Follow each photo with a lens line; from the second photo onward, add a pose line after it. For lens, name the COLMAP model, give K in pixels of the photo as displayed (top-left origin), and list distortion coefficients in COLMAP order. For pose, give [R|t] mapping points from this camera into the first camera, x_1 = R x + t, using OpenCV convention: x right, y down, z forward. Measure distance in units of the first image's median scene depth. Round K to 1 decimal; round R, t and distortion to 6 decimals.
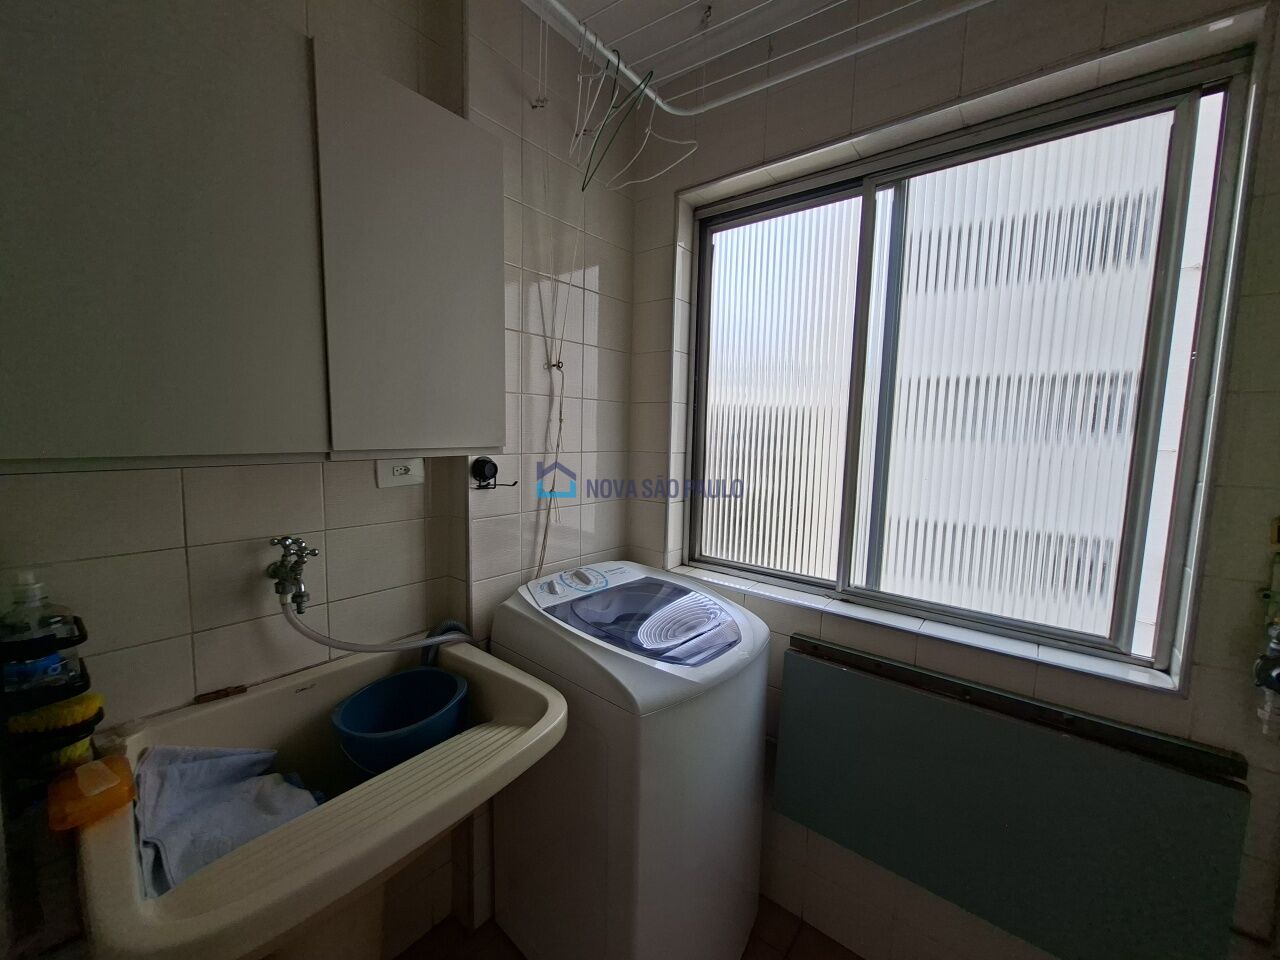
lens RADIAL K [[506.7, 0, 645.4], [0, 506.7, 481.4], [0, 0, 1]] dist [-0.011434, 0.006200]
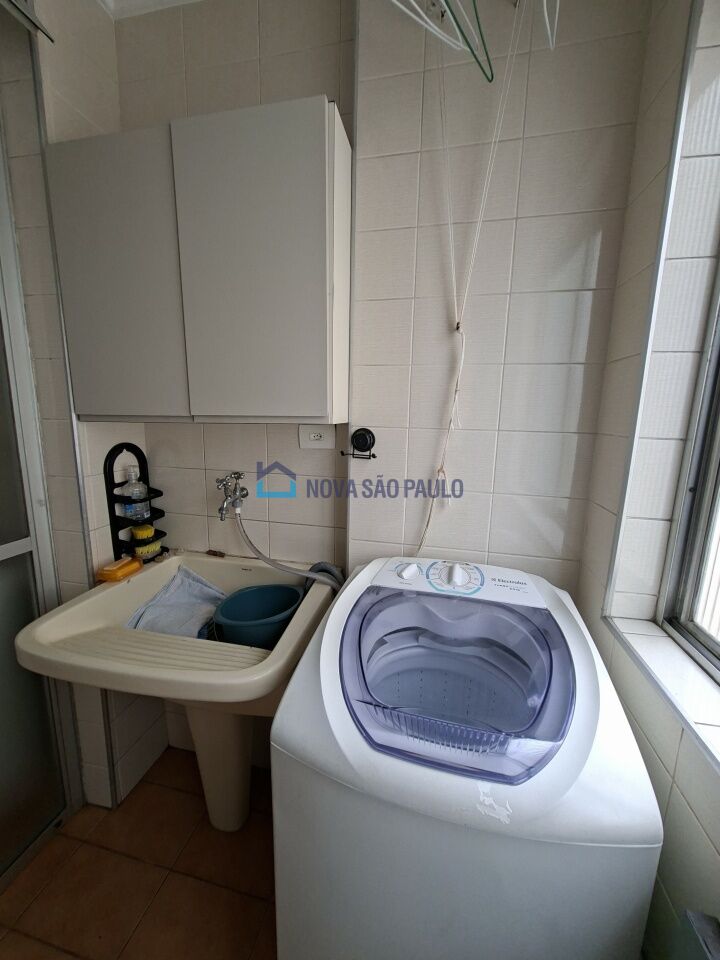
lens RADIAL K [[379.5, 0, 360.0], [0, 379.5, 480.0], [0, 0, 1]] dist [-0.010670, 0.004218]
pose [[0.425075, 0.141836, -0.893976, 0.419214], [-0.093749, 0.989234, 0.112373, -0.030707], [0.900290, 0.036042, 0.433796, 0.656627]]
